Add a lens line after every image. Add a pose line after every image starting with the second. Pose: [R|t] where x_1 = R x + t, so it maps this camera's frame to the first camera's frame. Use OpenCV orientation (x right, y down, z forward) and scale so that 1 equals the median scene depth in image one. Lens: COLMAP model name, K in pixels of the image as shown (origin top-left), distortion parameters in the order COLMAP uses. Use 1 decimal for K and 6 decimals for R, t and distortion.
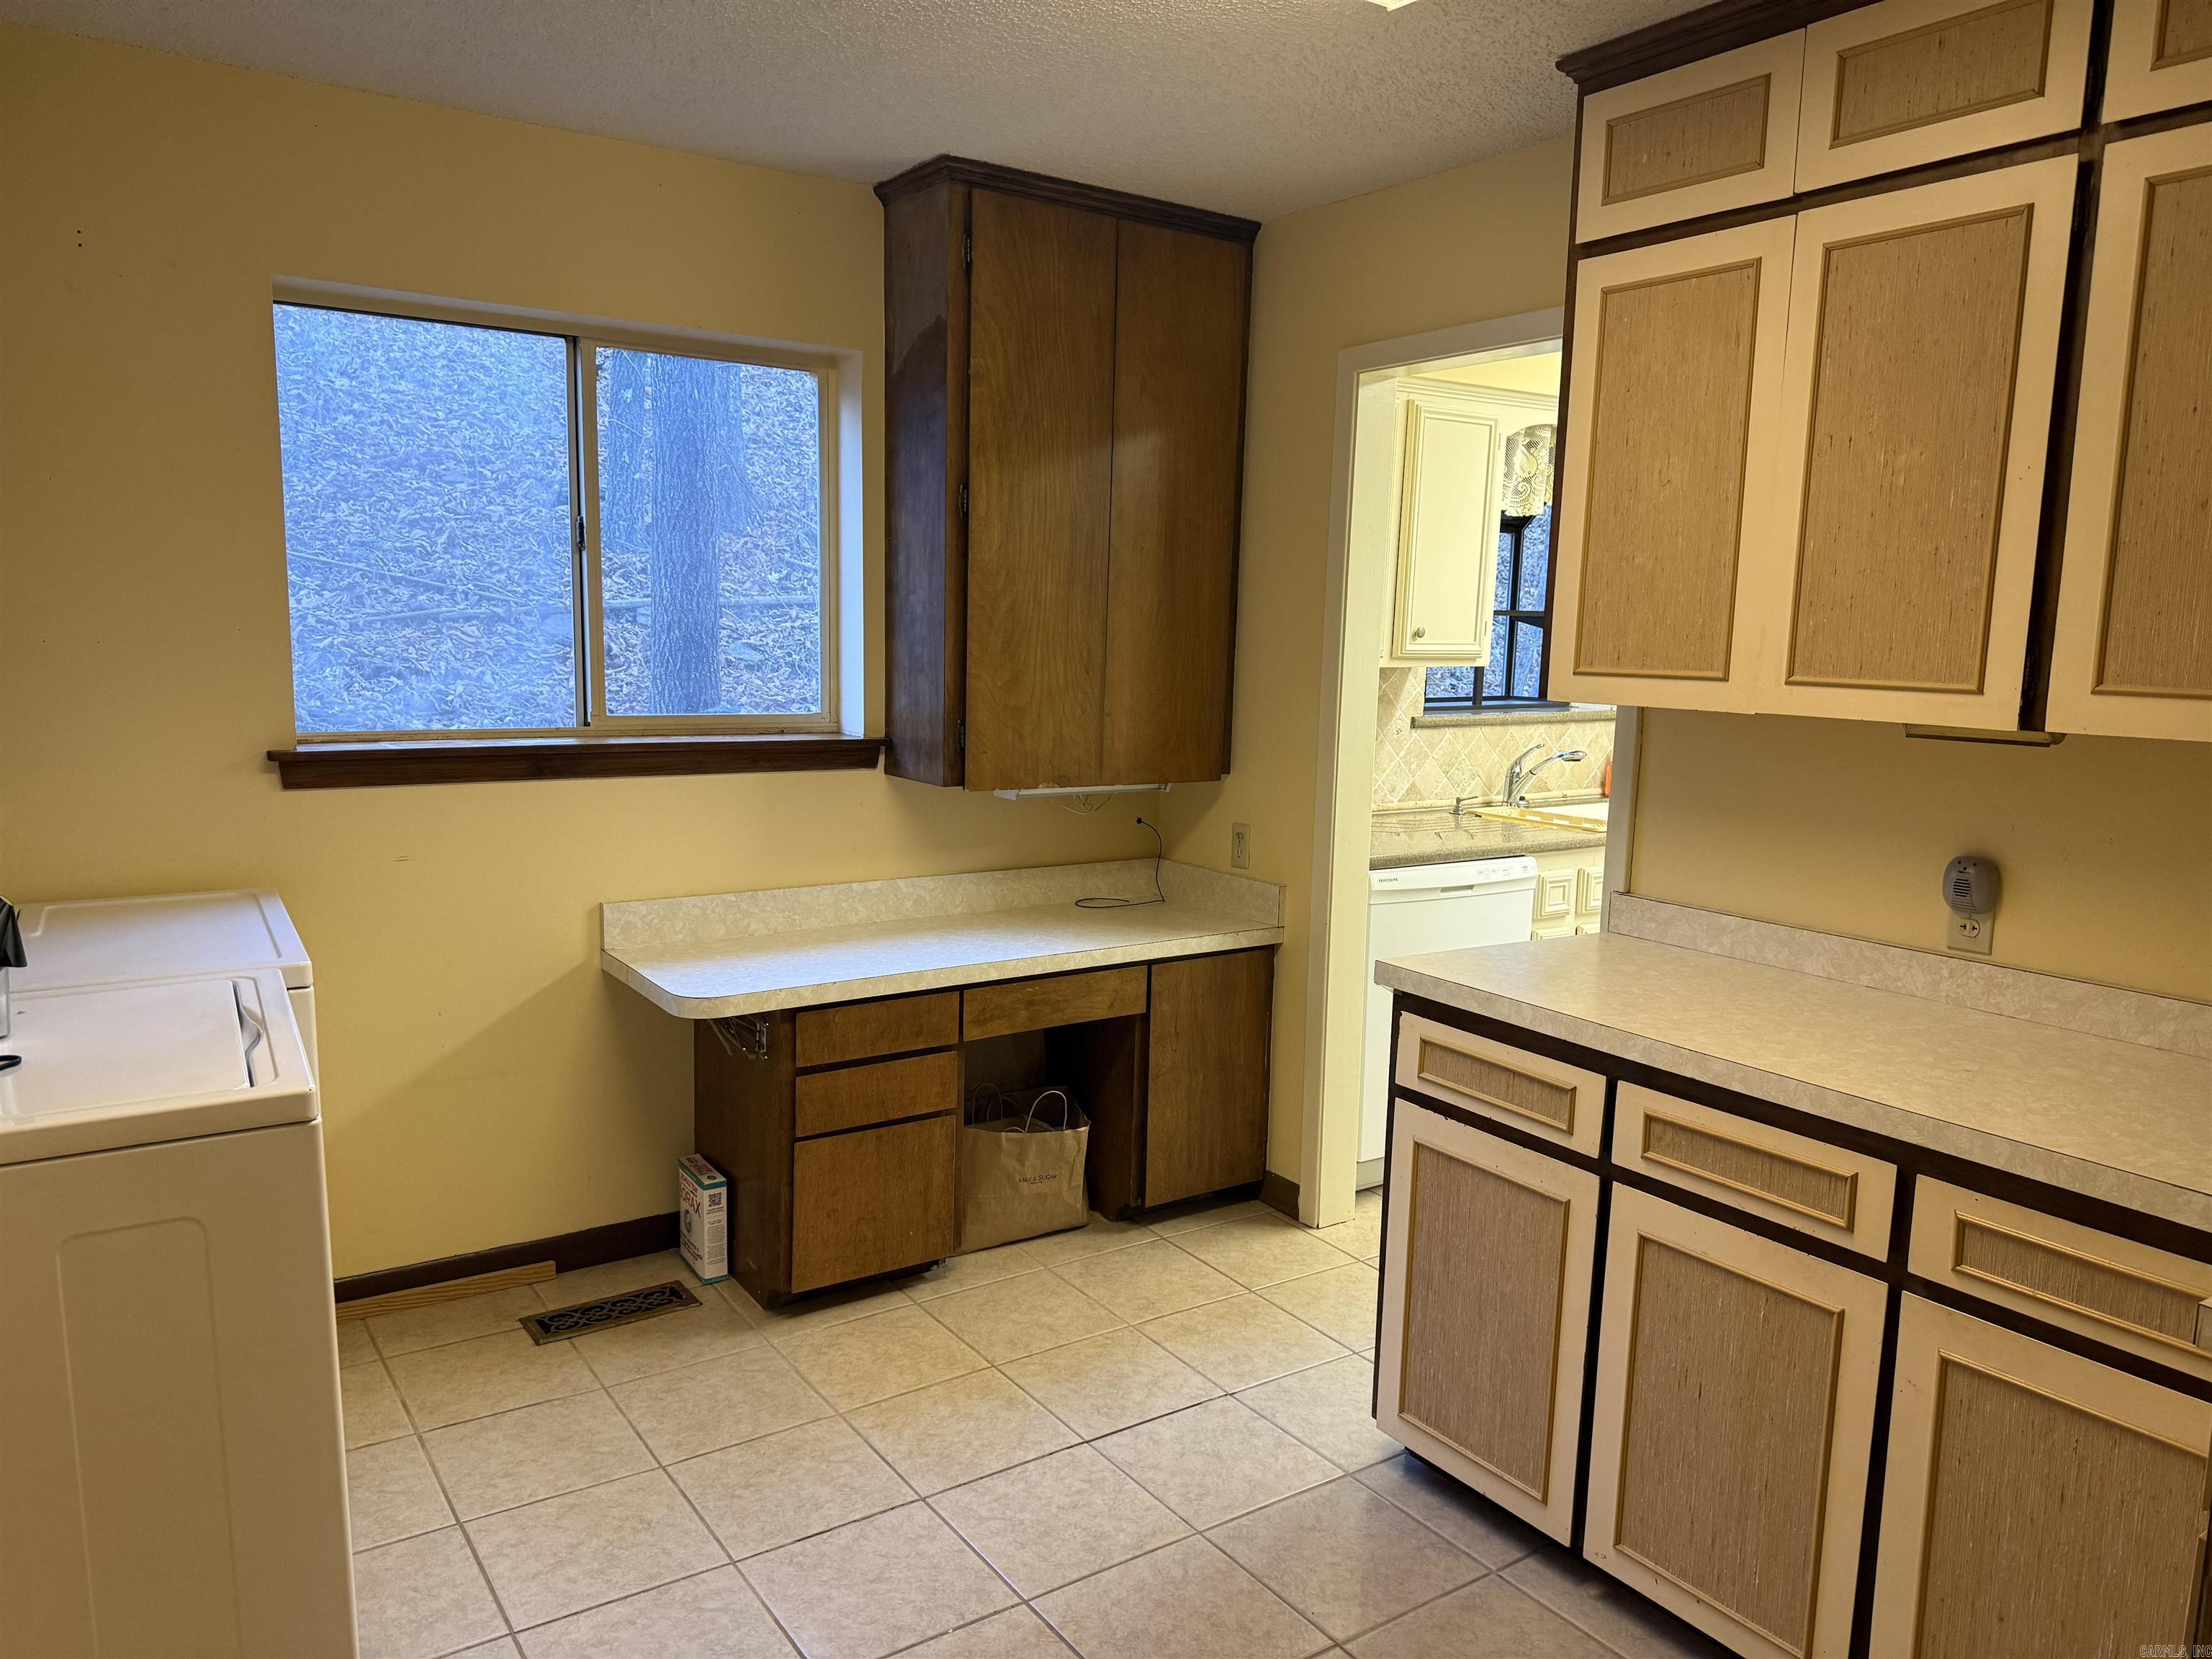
lens RADIAL K [[1602.3, 0, 1112.9], [0, 1602.3, 868.4], [0, 0, 1]] dist [0.083238, -0.003307]
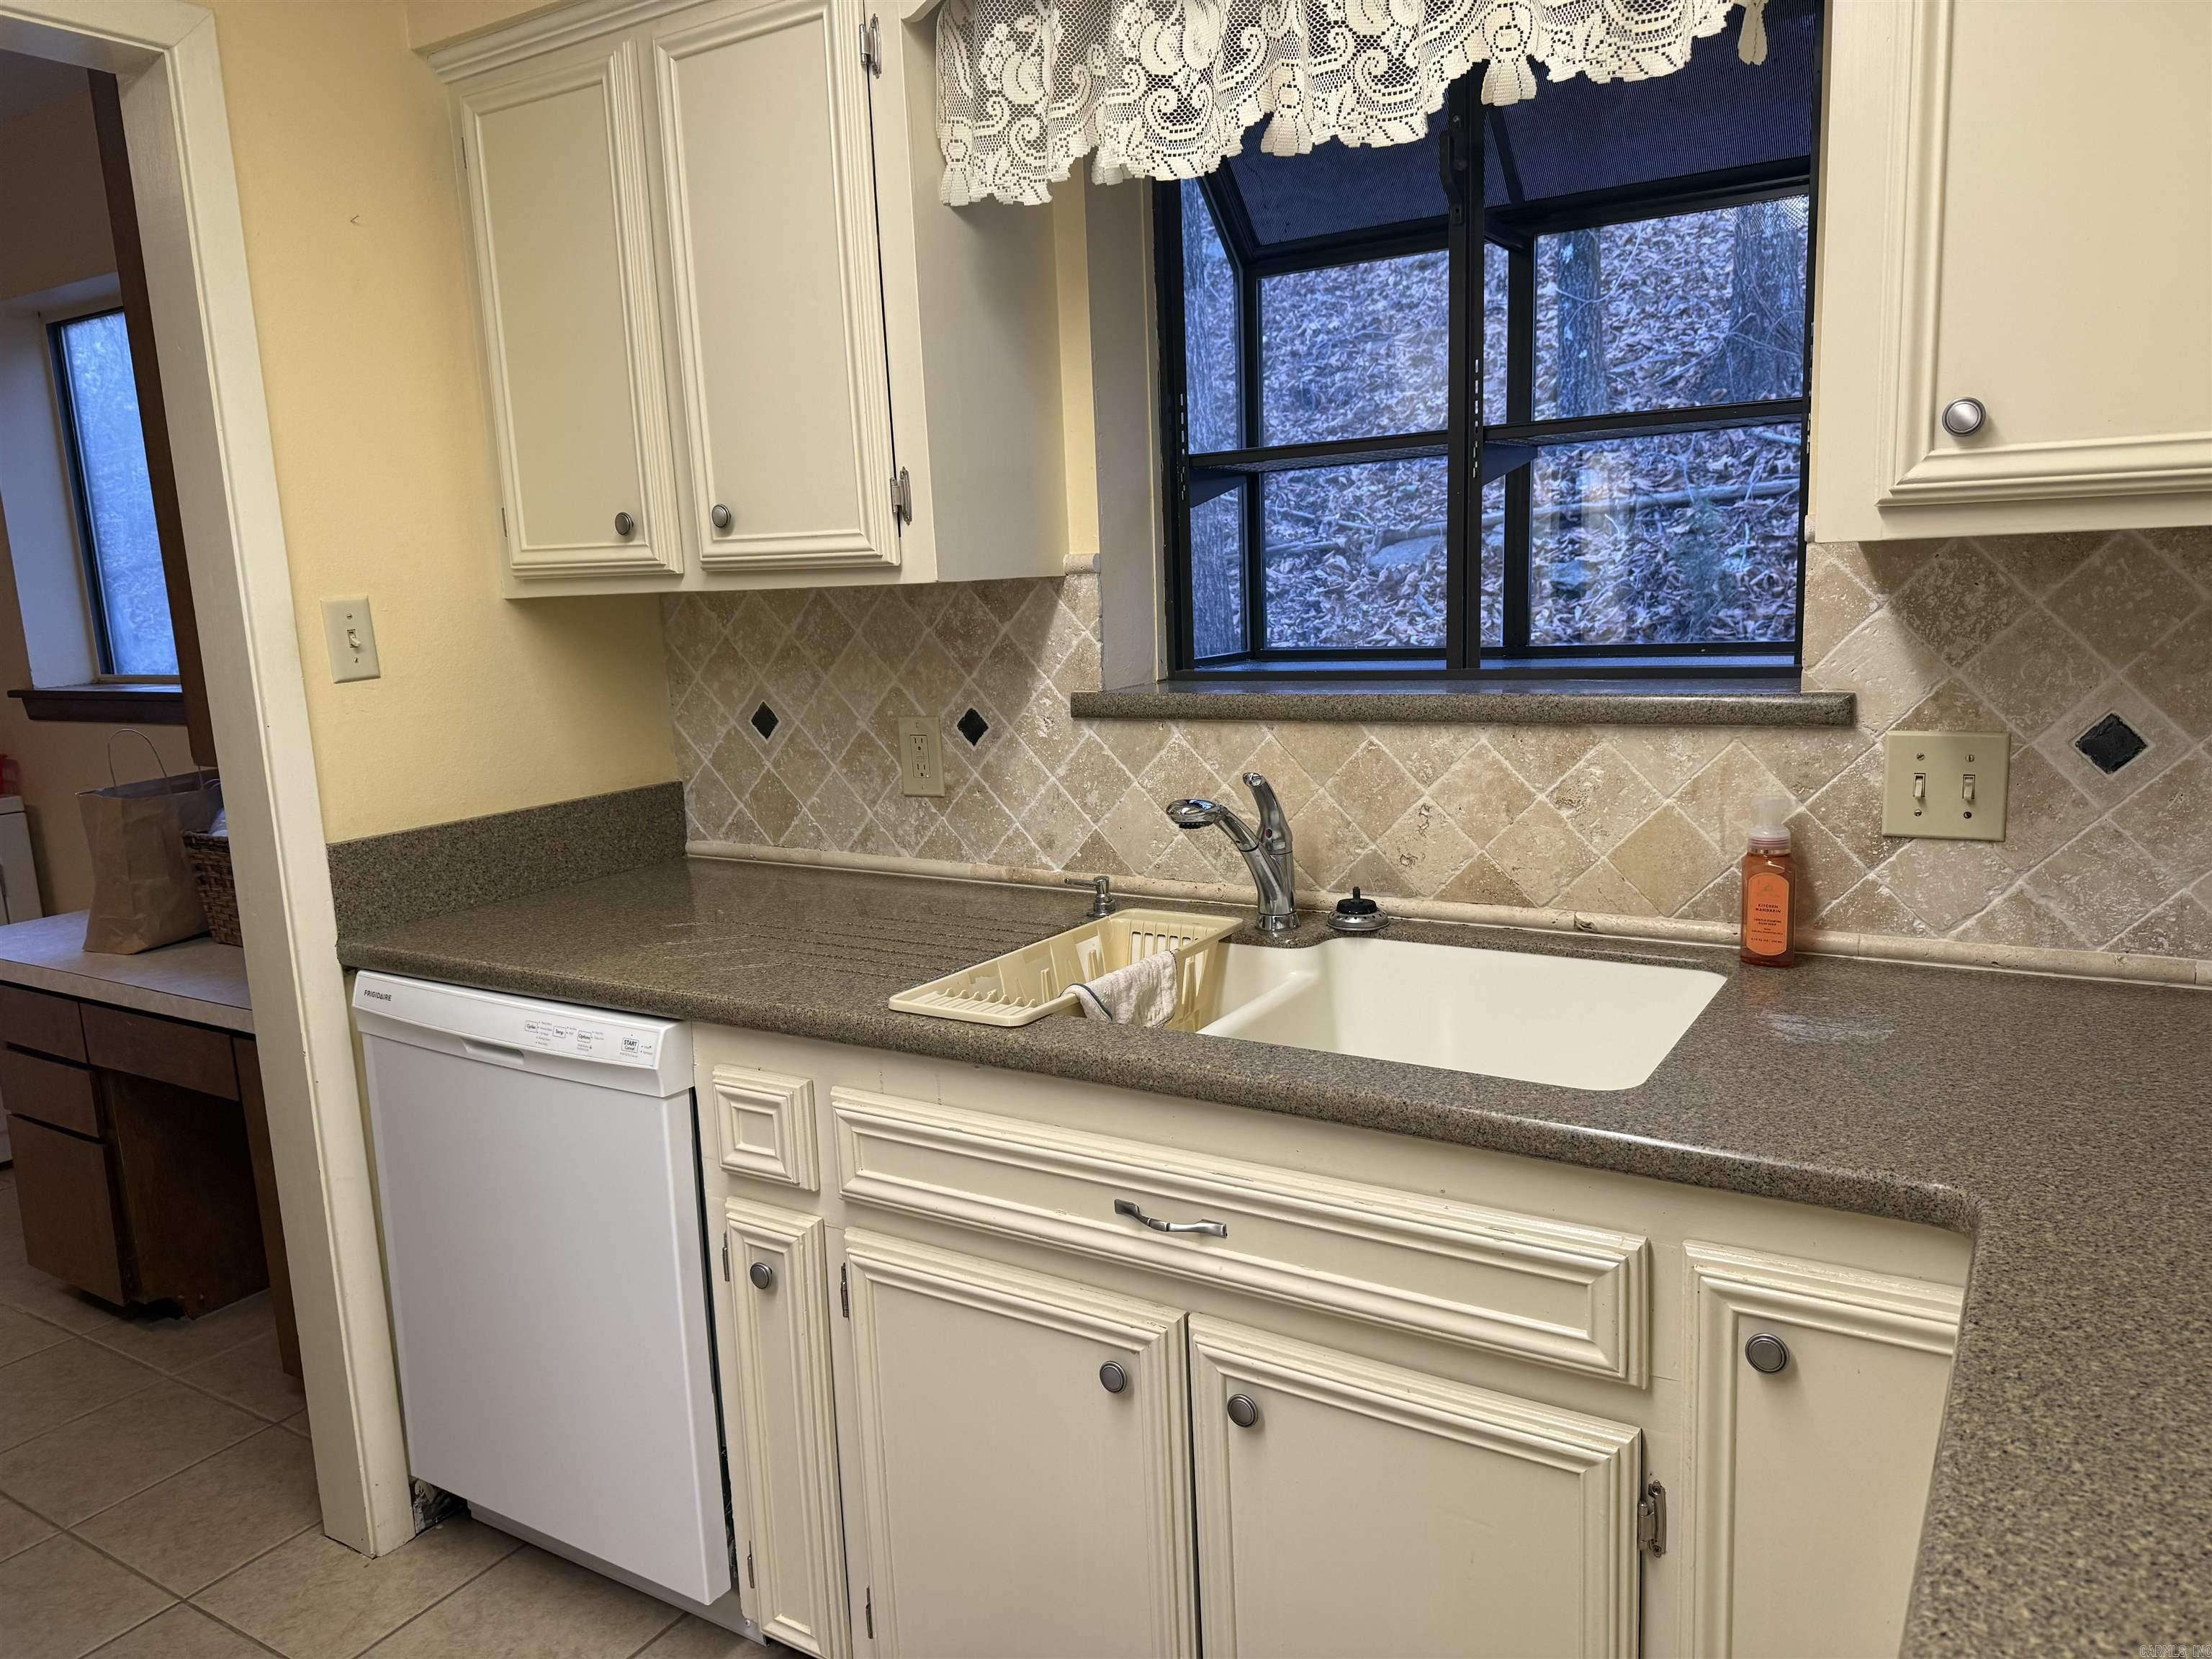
lens RADIAL K [[1570.7, 0, 1106.0], [0, 1570.7, 829.5], [0, 0, 1]] dist [0.014393, -0.003804]
pose [[0.394725, 0.121518, -0.910728, 0.608609], [-0.092406, 0.991440, 0.092237, -0.097501], [0.914141, 0.047749, 0.402575, 0.821860]]
